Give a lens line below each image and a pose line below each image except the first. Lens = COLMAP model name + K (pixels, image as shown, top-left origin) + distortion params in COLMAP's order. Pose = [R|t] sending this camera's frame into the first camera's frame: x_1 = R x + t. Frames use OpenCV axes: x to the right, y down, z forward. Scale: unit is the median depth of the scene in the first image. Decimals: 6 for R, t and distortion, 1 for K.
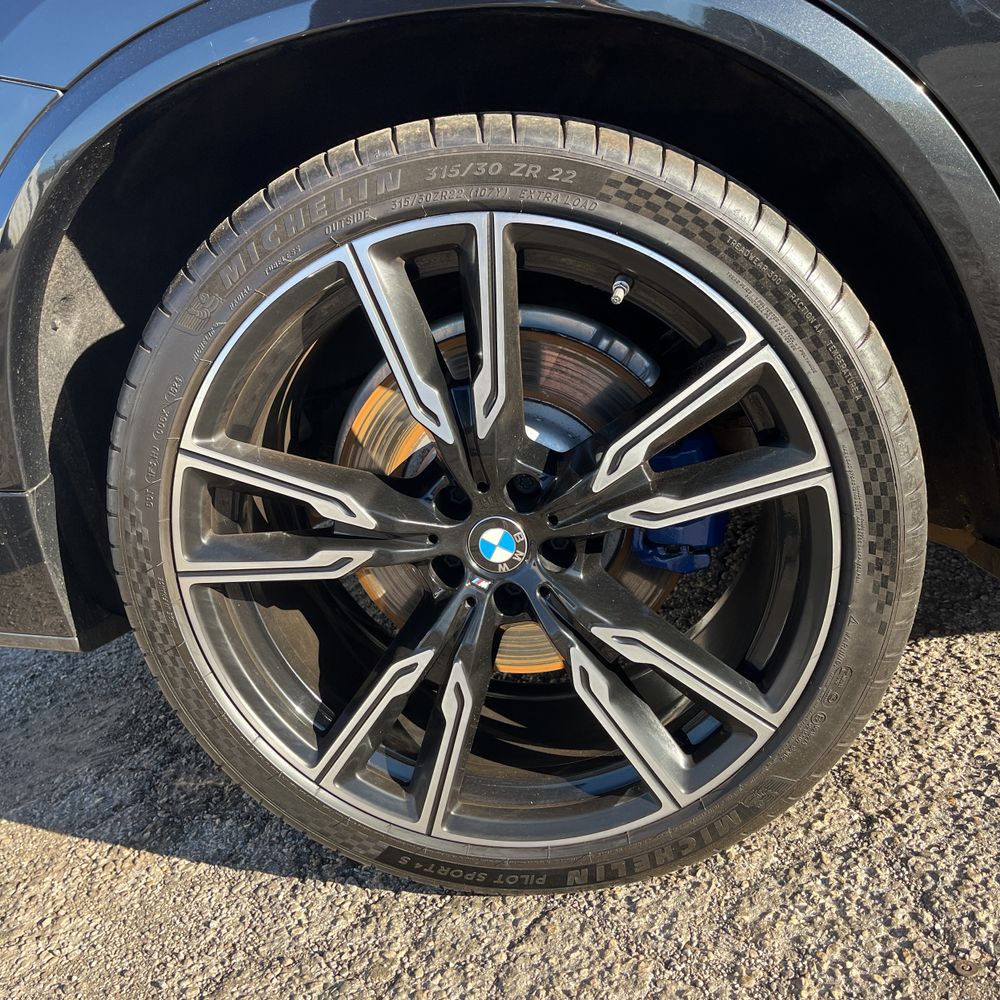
lens RADIAL K [[1050.0, 0, 498.6], [0, 1050.0, 495.1], [0, 0, 1]] dist [0.028167, 0.000000]
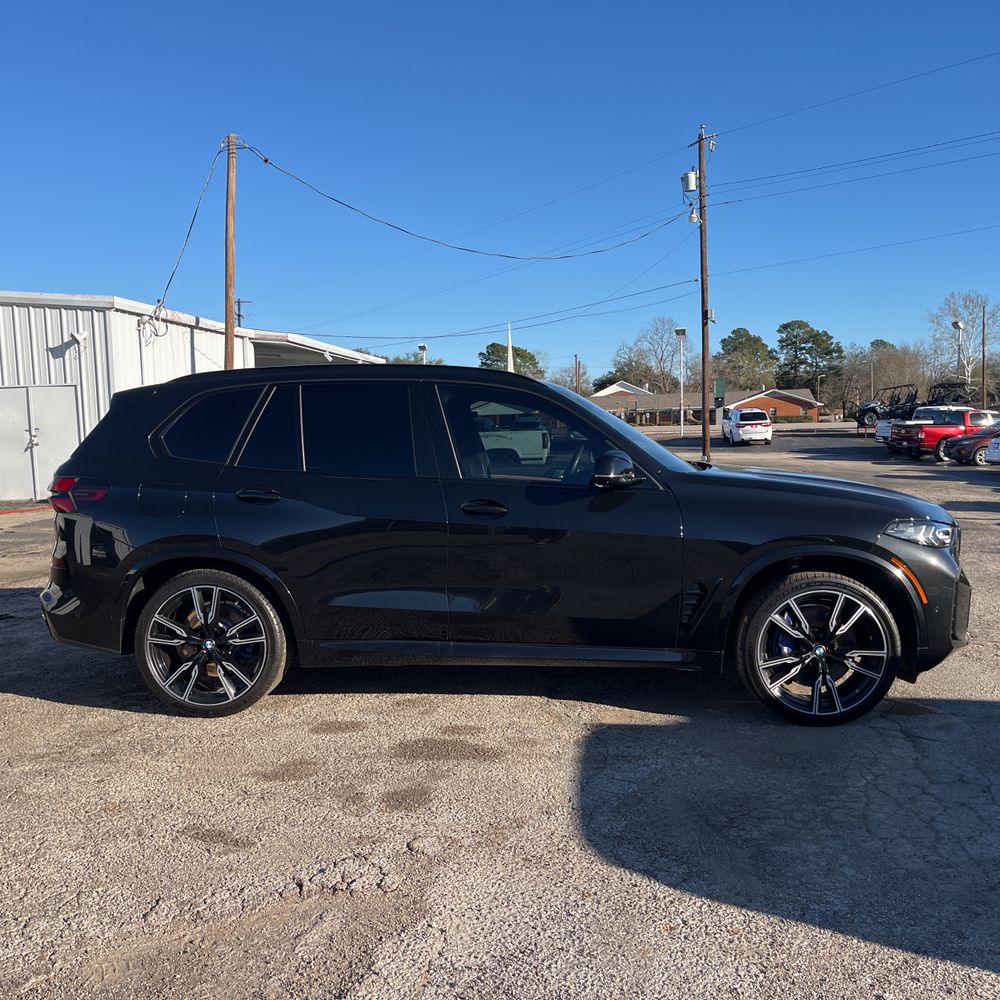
lens RADIAL K [[1050.0, 0, 496.3], [0, 1050.0, 502.9], [0, 0, 1]] dist [0.028167, 0.000000]
pose [[0.980425, 0.181156, 0.077134, 0.910261], [-0.159665, 0.960736, -0.226922, 0.345786], [-0.115214, 0.210164, 0.970854, -4.631852]]
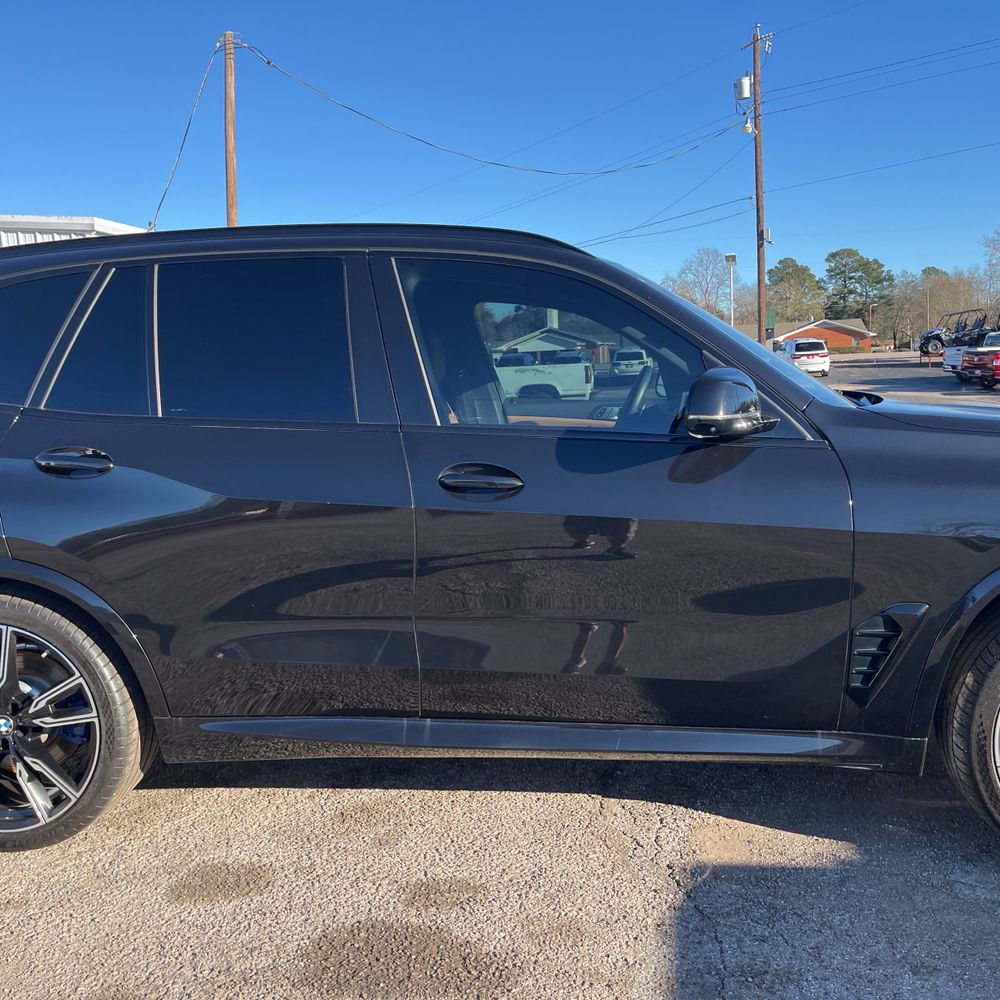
lens RADIAL K [[1050.0, 0, 506.0], [0, 1050.0, 493.1], [0, 0, 1]] dist [0.028167, 0.000000]
pose [[0.985137, 0.162994, 0.054212, 1.183635], [-0.151348, 0.972897, -0.174830, -0.296987], [-0.081239, 0.164027, 0.983105, -2.291468]]
